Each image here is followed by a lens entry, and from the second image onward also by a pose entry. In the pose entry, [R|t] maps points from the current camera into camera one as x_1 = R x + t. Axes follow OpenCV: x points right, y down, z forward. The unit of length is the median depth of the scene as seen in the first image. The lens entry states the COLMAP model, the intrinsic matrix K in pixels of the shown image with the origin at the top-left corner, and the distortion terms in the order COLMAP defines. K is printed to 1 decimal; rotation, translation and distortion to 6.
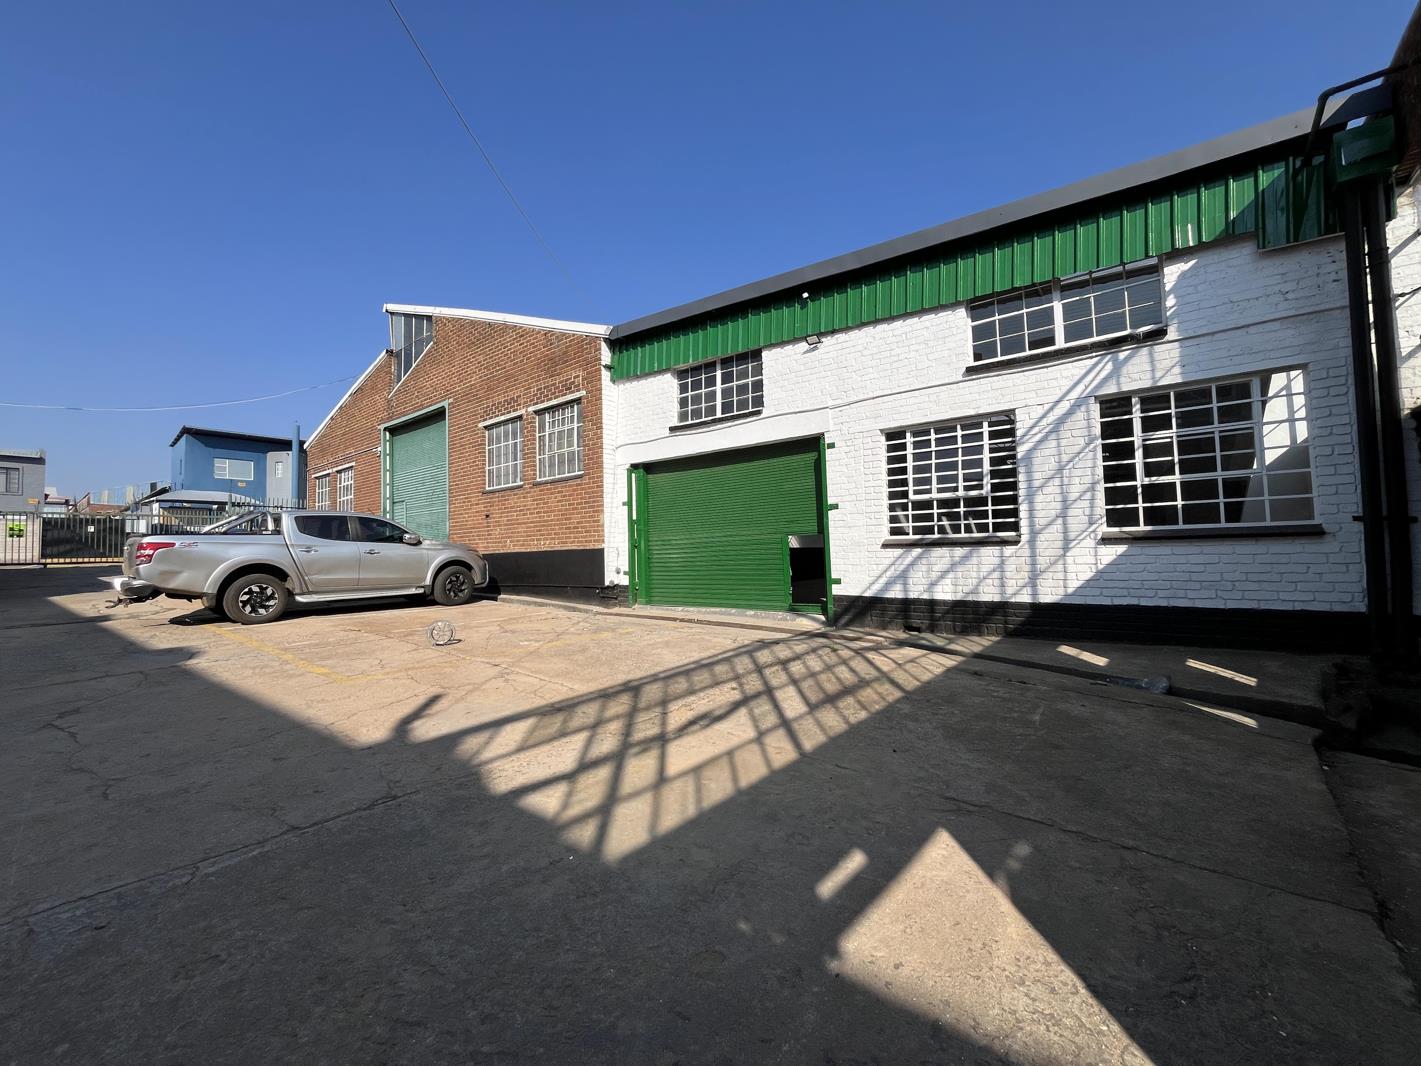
lens RADIAL K [[578.6, 0, 712.0], [0, 578.6, 537.6], [0, 0, 1]] dist [-0.003012, 0.000261]
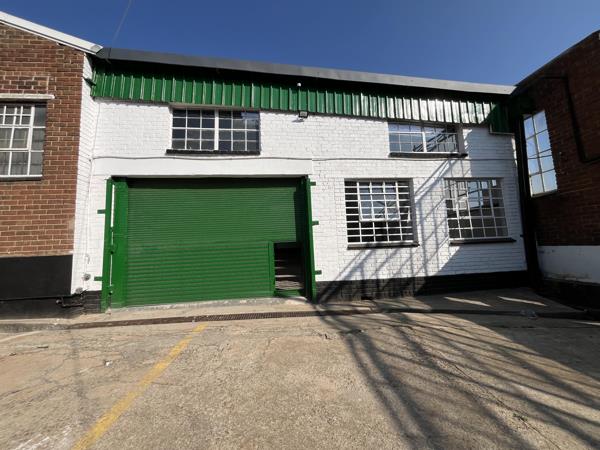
lens RADIAL K [[244.3, 0, 299.7], [0, 244.3, 223.4], [0, 0, 1]] dist [-0.003012, 0.000261]
pose [[0.706184, 0.064800, 0.705056, -0.286174], [0.005060, 0.995316, -0.096545, 0.010037], [-0.708010, 0.071746, 0.702549, 0.601988]]
